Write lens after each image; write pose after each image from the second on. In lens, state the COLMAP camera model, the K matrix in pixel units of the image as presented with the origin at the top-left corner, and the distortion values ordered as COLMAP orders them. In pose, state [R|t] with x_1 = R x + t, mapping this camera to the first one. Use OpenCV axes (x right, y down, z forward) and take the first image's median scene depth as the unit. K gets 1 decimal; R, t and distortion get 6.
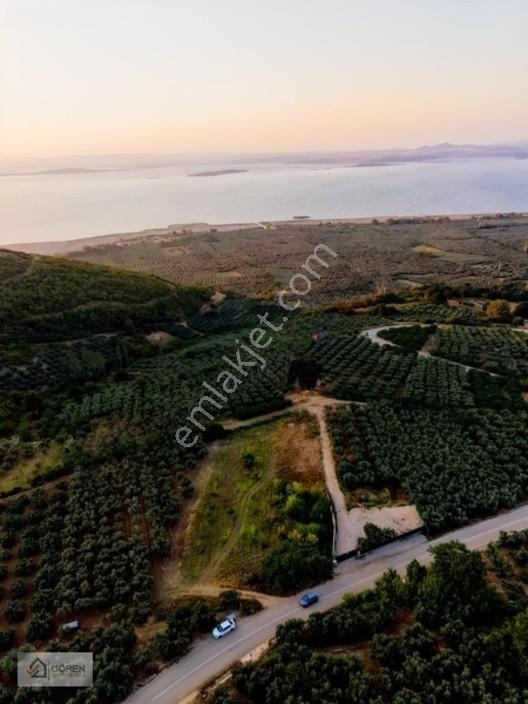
lens RADIAL K [[470.9, 0, 267.0], [0, 470.9, 351.8], [0, 0, 1]] dist [0.026419, -0.027179]
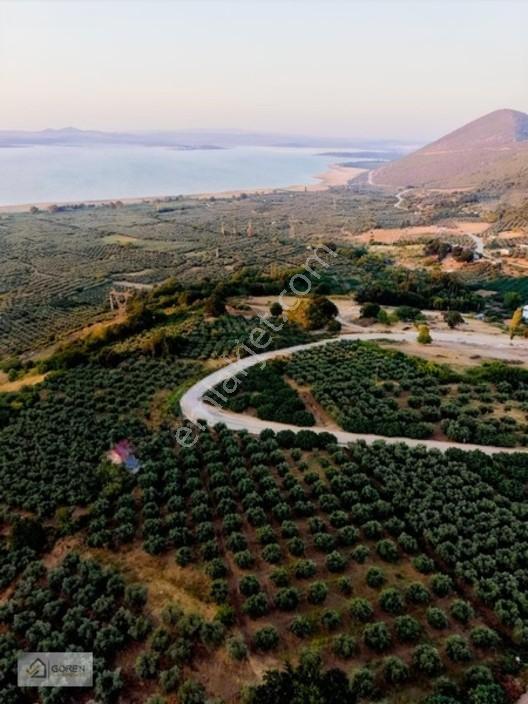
lens RADIAL K [[470.9, 0, 264.8], [0, 470.9, 353.8], [0, 0, 1]] dist [0.026419, -0.027179]
pose [[0.768369, -0.223638, 0.599662, -0.053791], [0.206704, 0.973464, 0.098186, -0.217722], [-0.605708, 0.048509, 0.794207, 0.858141]]
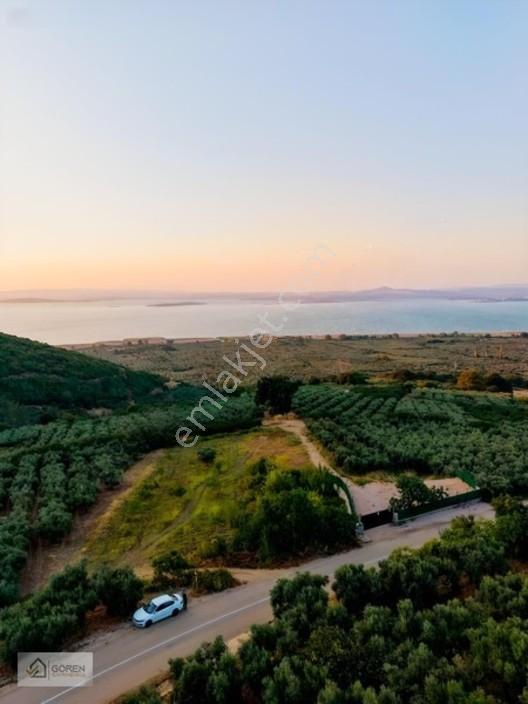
lens RADIAL K [[470.9, 0, 266.3], [0, 470.9, 351.4], [0, 0, 1]] dist [0.026419, -0.027179]
pose [[0.995674, 0.013975, 0.091856, -0.014248], [0.011606, 0.962174, -0.272187, 0.214440], [-0.092185, 0.272076, 0.957850, 0.215794]]
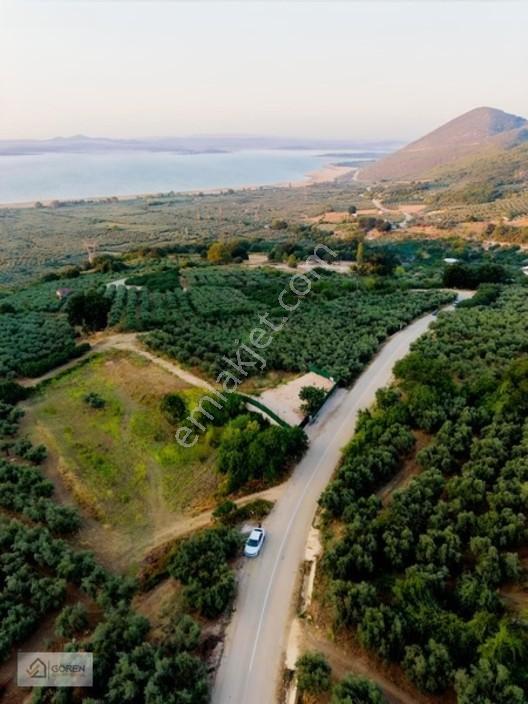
lens RADIAL K [[470.9, 0, 265.9], [0, 470.9, 352.7], [0, 0, 1]] dist [0.026419, -0.027179]
pose [[0.777291, -0.228074, 0.586346, -0.191511], [0.220897, 0.971578, 0.085086, 0.121314], [-0.589087, 0.063386, 0.805580, 0.194442]]
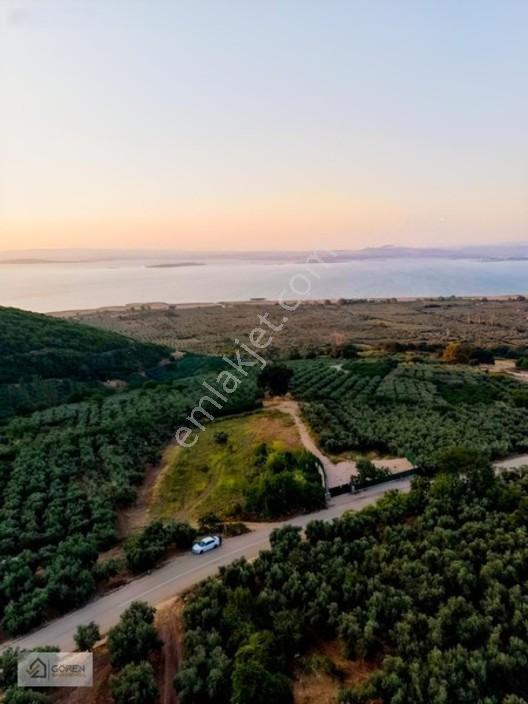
lens RADIAL K [[470.9, 0, 266.6], [0, 470.9, 352.0], [0, 0, 1]] dist [0.026419, -0.027179]
pose [[0.995706, 0.002396, 0.092544, -0.028734], [0.015106, 0.982061, -0.187955, 0.187929], [-0.091334, 0.188546, 0.977808, 0.051965]]
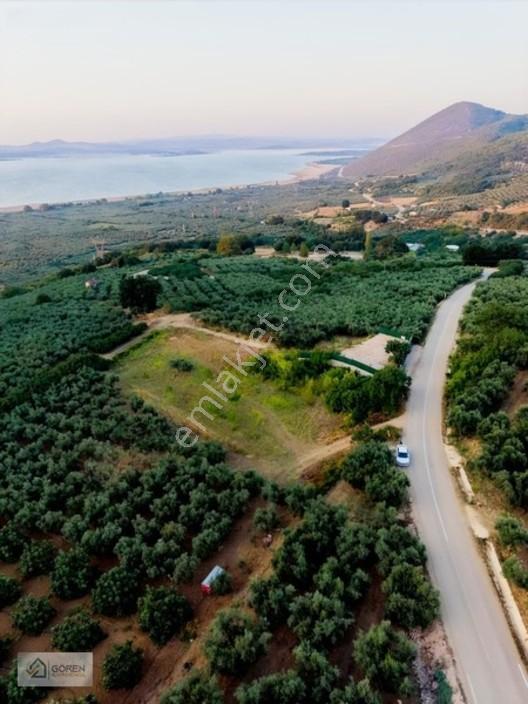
lens RADIAL K [[470.9, 0, 266.1], [0, 470.9, 353.0], [0, 0, 1]] dist [0.026419, -0.027179]
pose [[0.751566, -0.255483, 0.608175, -0.312770], [0.253058, 0.963081, 0.091851, 0.136987], [-0.609188, 0.084872, 0.788471, 0.237382]]
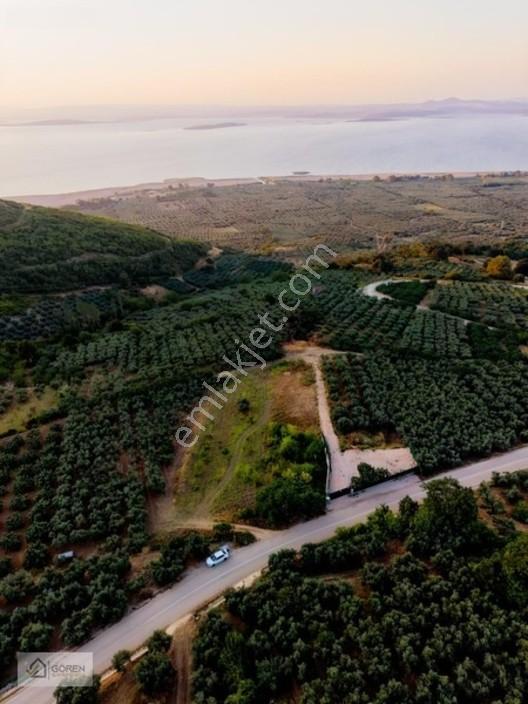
lens RADIAL K [[470.9, 0, 266.9], [0, 470.9, 351.7], [0, 0, 1]] dist [0.026419, -0.027179]
pose [[0.999924, 0.010746, 0.006118, 0.001918], [-0.011204, 0.996677, 0.080683, 0.027937], [-0.005231, -0.080745, 0.996721, 0.011513]]
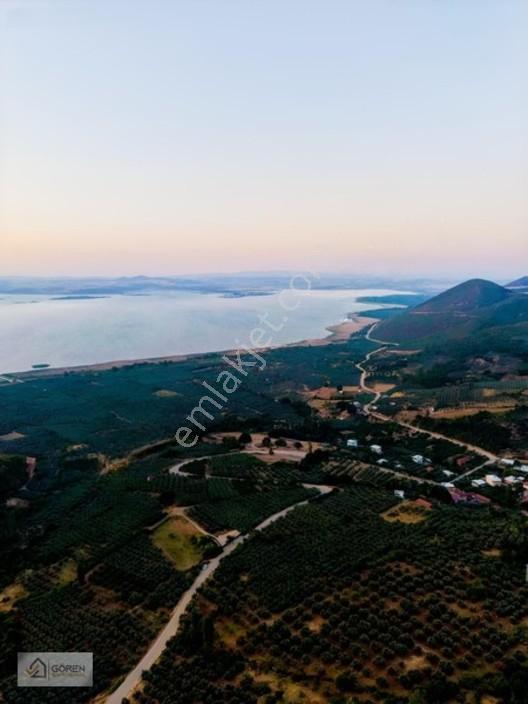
lens RADIAL K [[470.9, 0, 265.8], [0, 470.9, 347.5], [0, 0, 1]] dist [0.026419, -0.027179]
pose [[0.828957, -0.055507, 0.556552, -0.767970], [0.192929, 0.962368, -0.191378, -0.125922], [-0.524985, 0.266019, 0.808471, -1.250096]]
